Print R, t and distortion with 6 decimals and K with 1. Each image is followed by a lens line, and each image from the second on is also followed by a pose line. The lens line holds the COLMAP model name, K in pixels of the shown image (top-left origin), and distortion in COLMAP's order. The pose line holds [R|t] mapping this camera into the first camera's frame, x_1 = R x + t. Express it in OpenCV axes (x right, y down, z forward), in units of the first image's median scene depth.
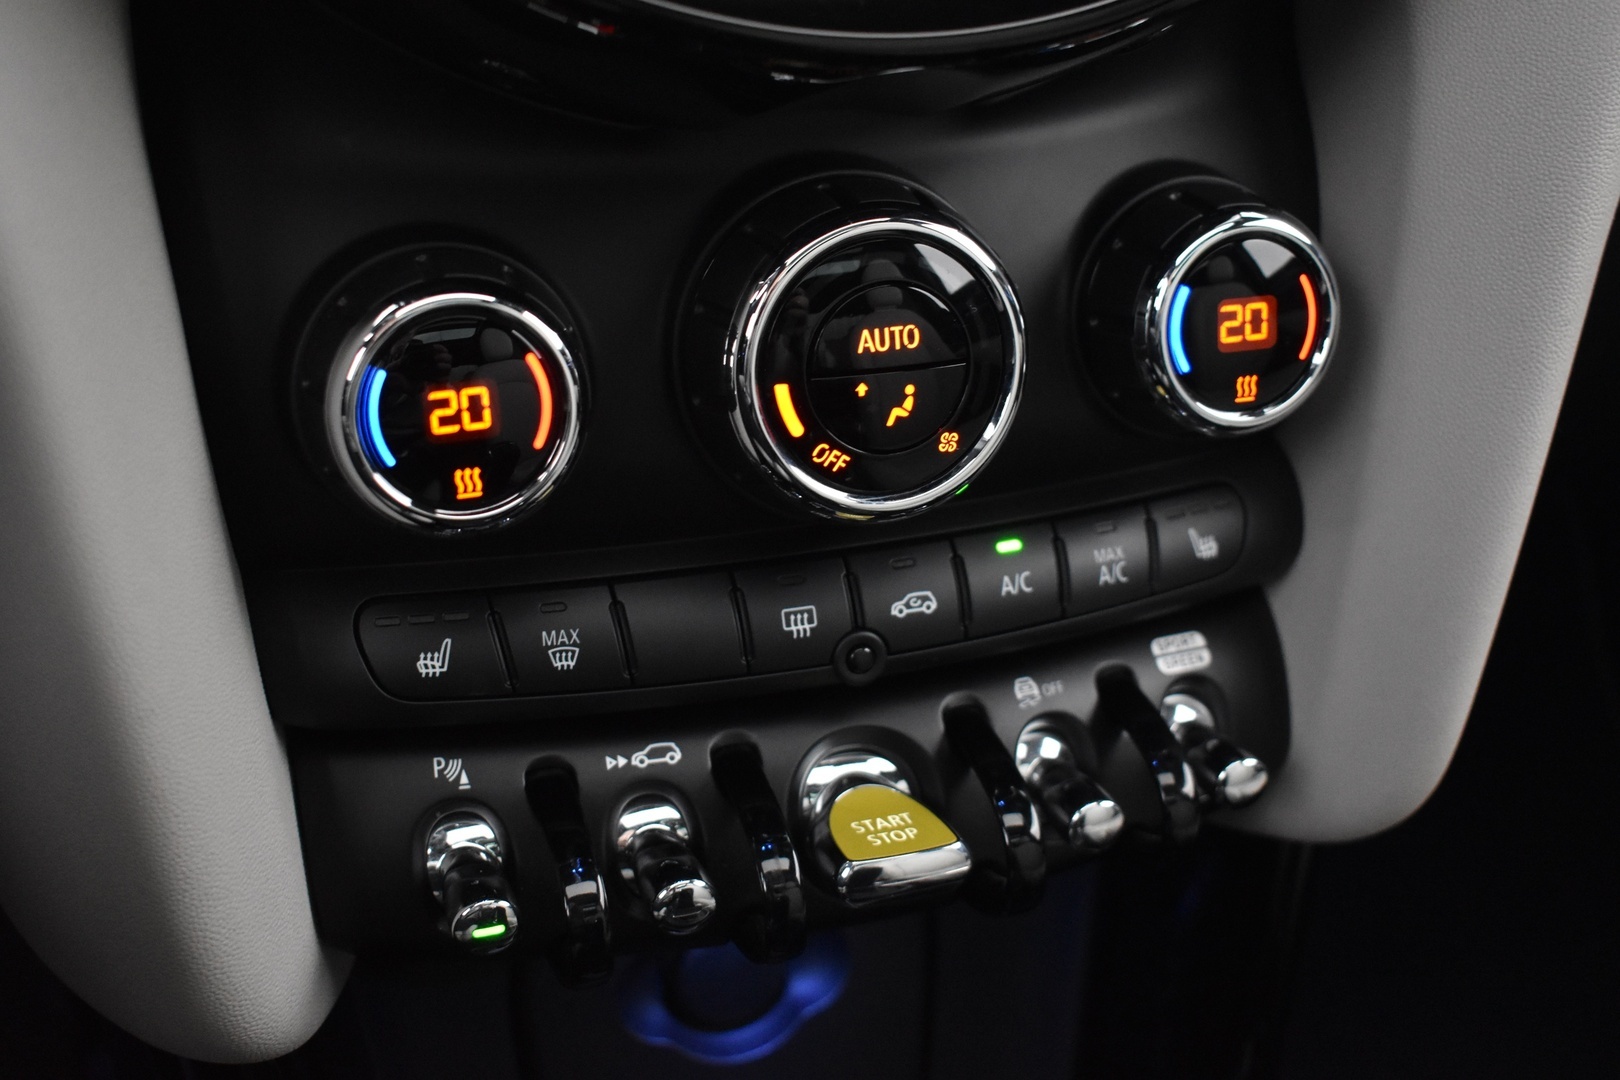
lens RADIAL K [[1967.2, 0, 807.1], [0, 1967.2, 547.4], [0, 0, 1]] dist [-0.109007, 0.000000]
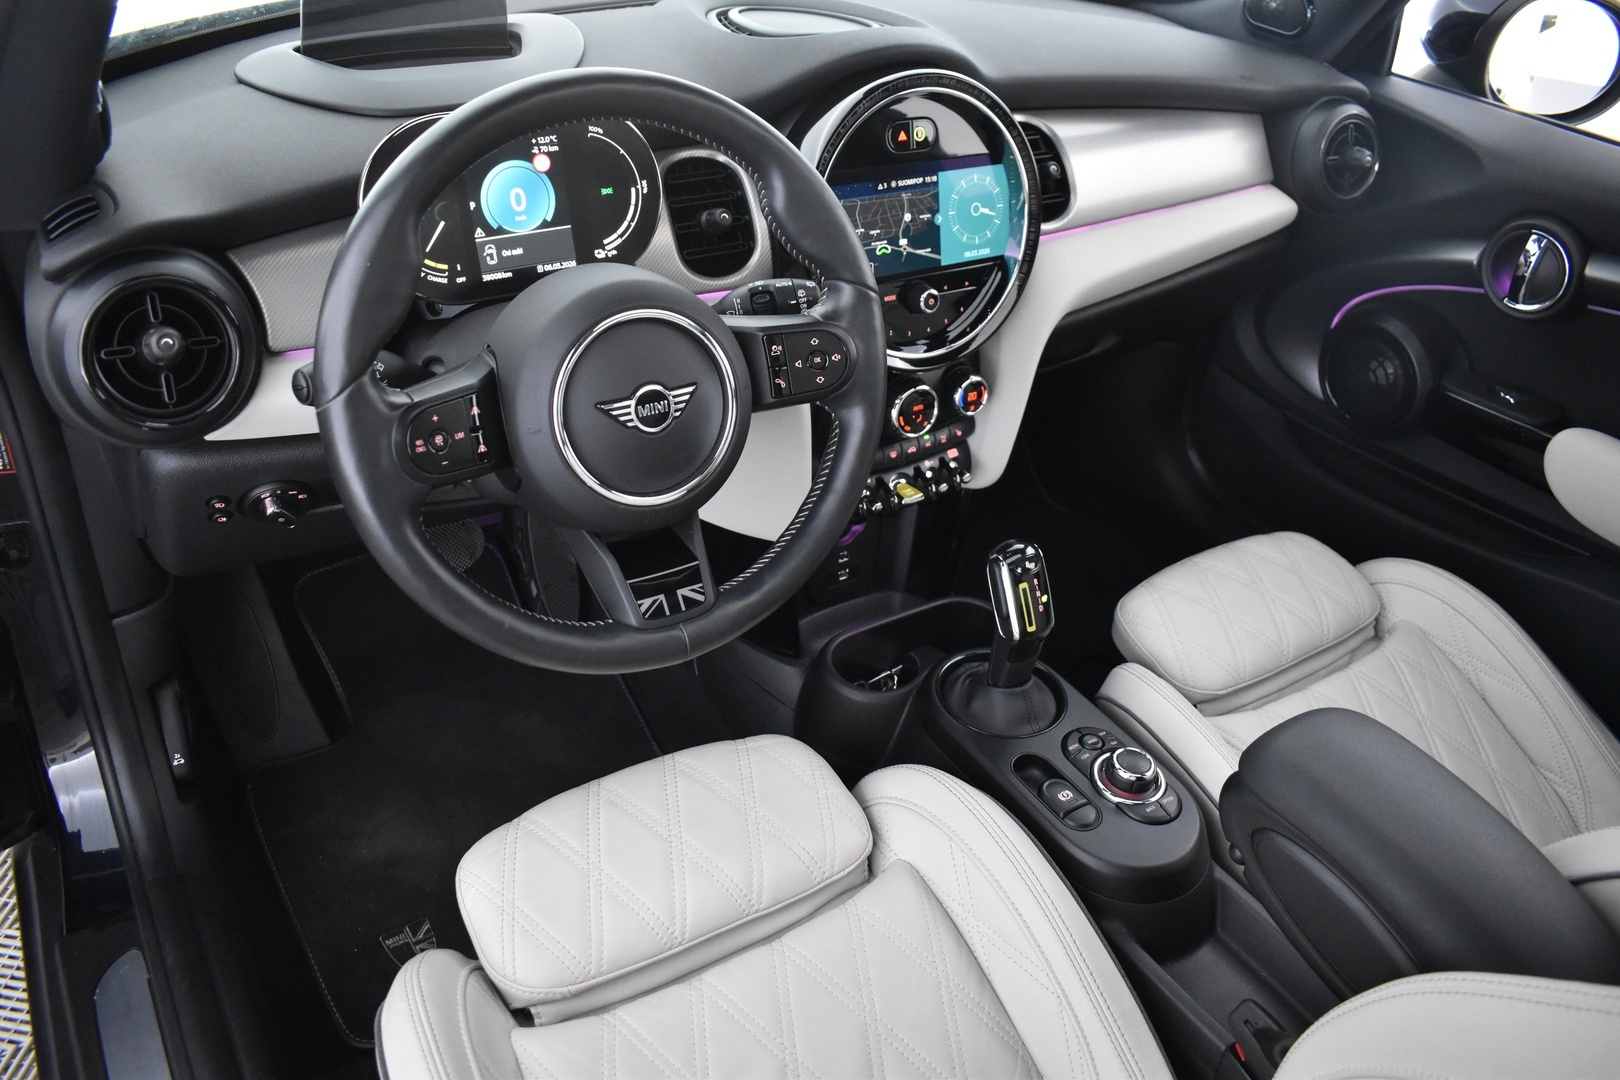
lens RADIAL K [[1259.9, 0, 819.2], [0, 1259.9, 524.5], [0, 0, 1]] dist [-0.103550, 0.020772]
pose [[0.968092, -0.071180, 0.240274, -1.050900], [0.025741, 0.981985, 0.187196, -0.428215], [-0.249270, -0.175038, 0.952484, -2.279943]]
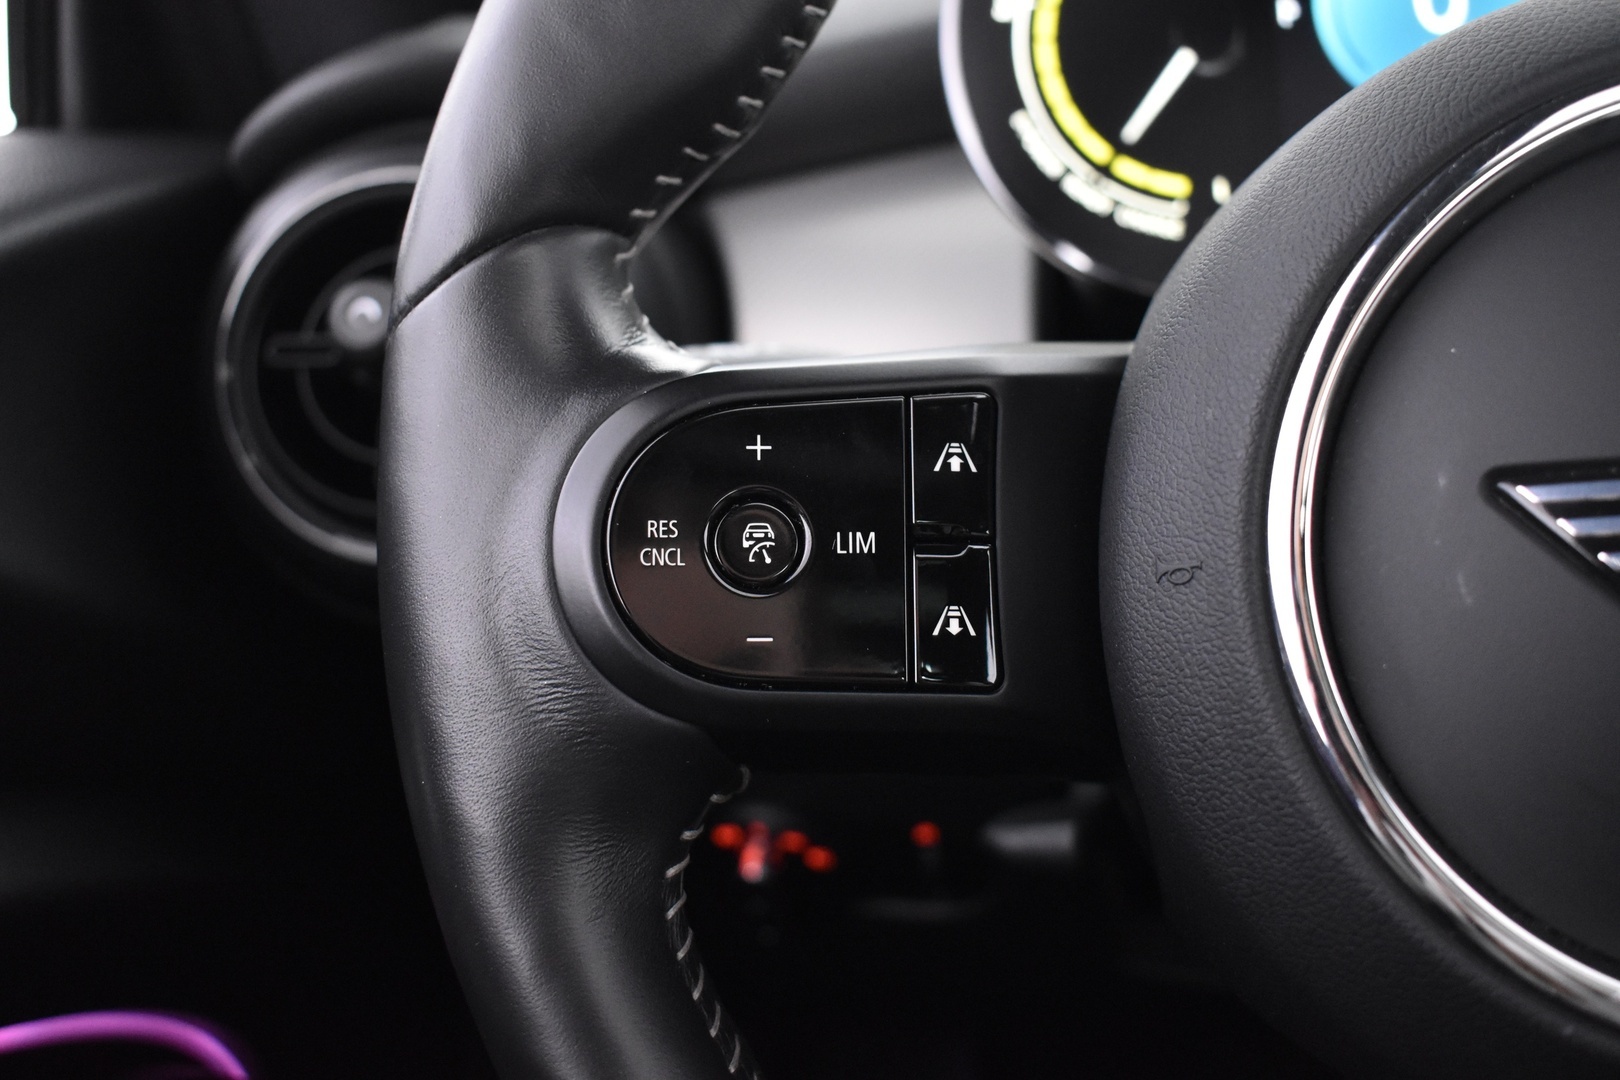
lens RADIAL K [[1679.4, 0, 800.1], [0, 1679.4, 551.3], [0, 0, 1]] dist [-0.018167, 0.000000]
pose [[0.875387, 0.048180, -0.481016, -0.815816], [-0.105009, 0.990214, -0.091921, -0.122489], [0.471880, 0.130978, 0.871879, -0.643274]]
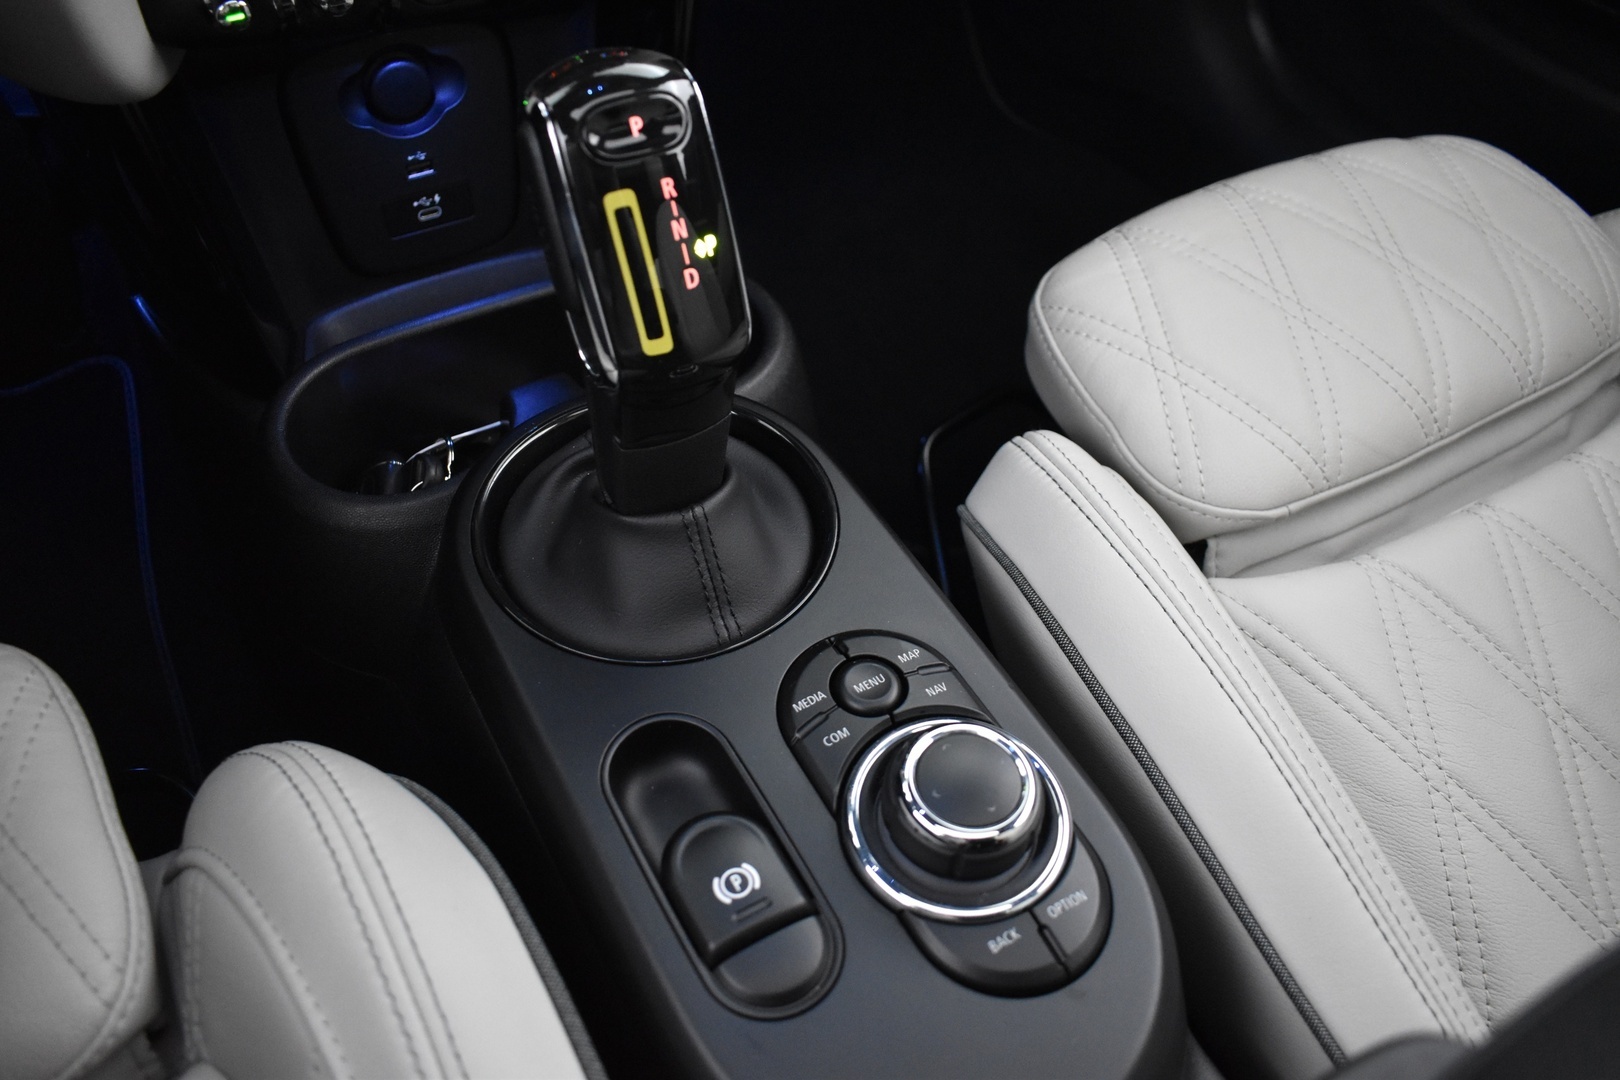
lens RADIAL K [[1259.9, 0, 827.9], [0, 1259.9, 513.7], [0, 0, 1]] dist [-0.103550, 0.020772]
pose [[0.977329, -0.105536, 0.183549, 0.138005], [0.021181, 0.911303, 0.411192, 0.155282], [-0.210664, -0.397982, 0.892878, -0.400649]]
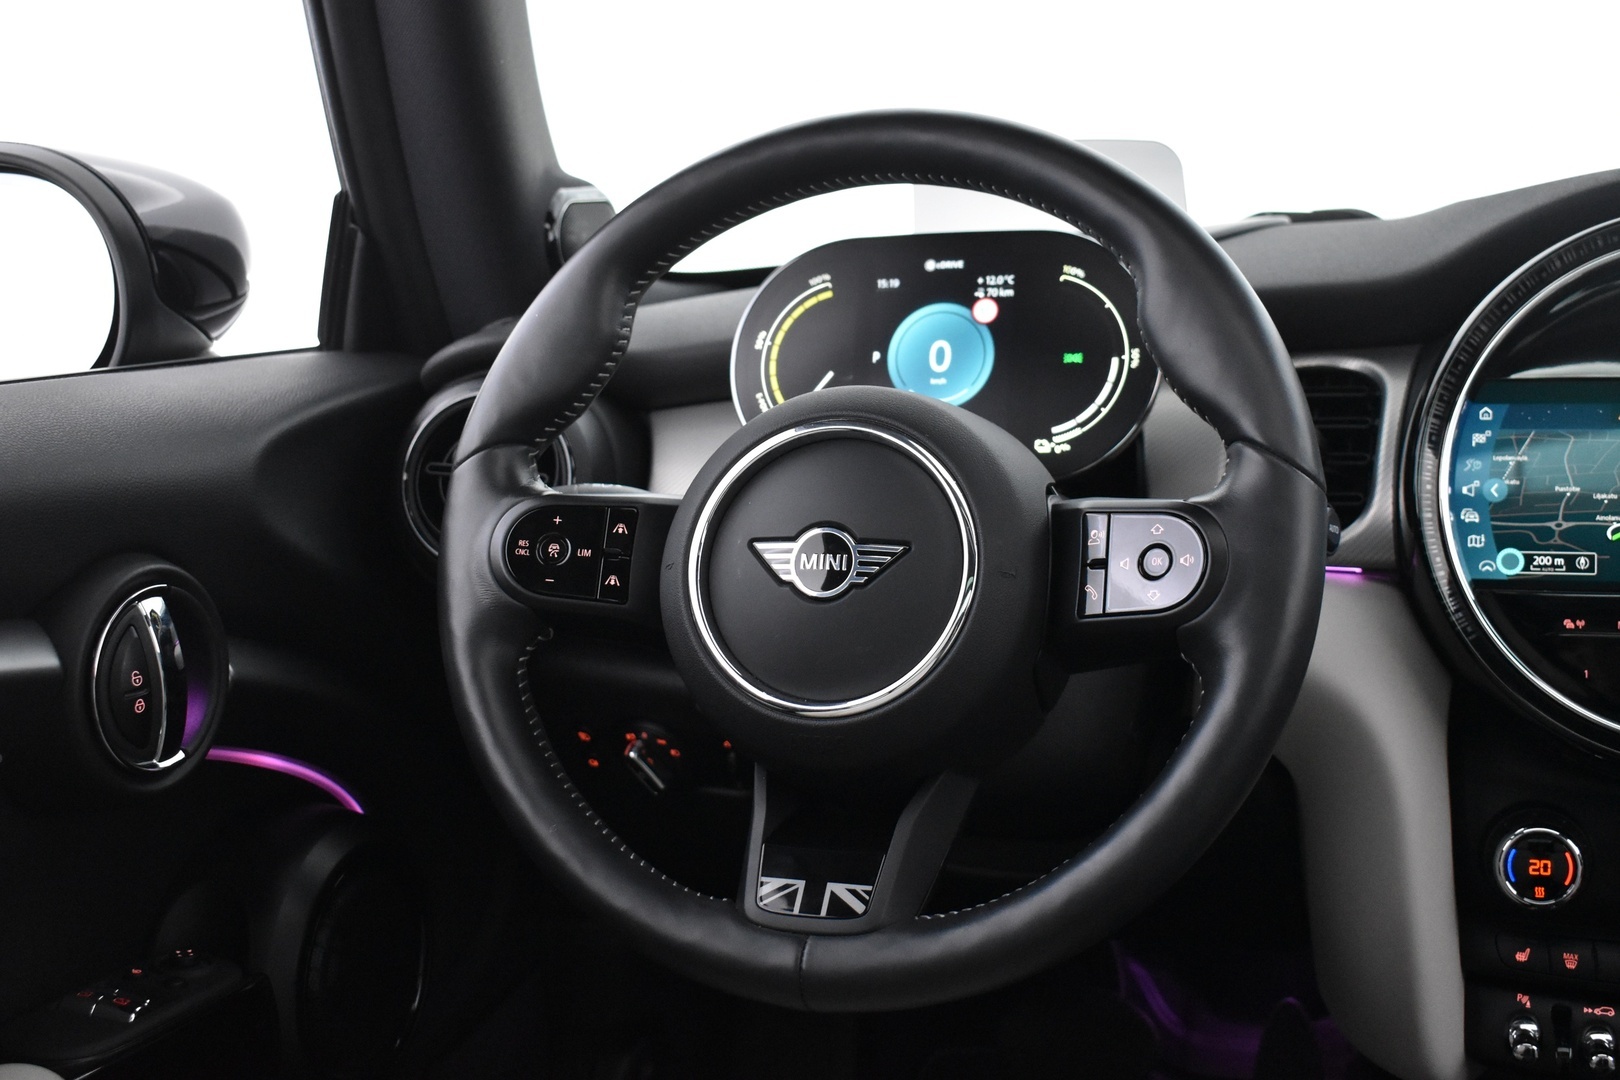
lens RADIAL K [[1893.8, 0, 811.7], [0, 1893.8, 515.6], [0, 0, 1]] dist [-0.064631, 0.000000]
pose [[0.802574, 0.066182, -0.592870, 0.518505], [-0.205071, 0.963869, -0.170010, 0.110944], [0.560197, 0.258026, 0.787148, -1.769520]]
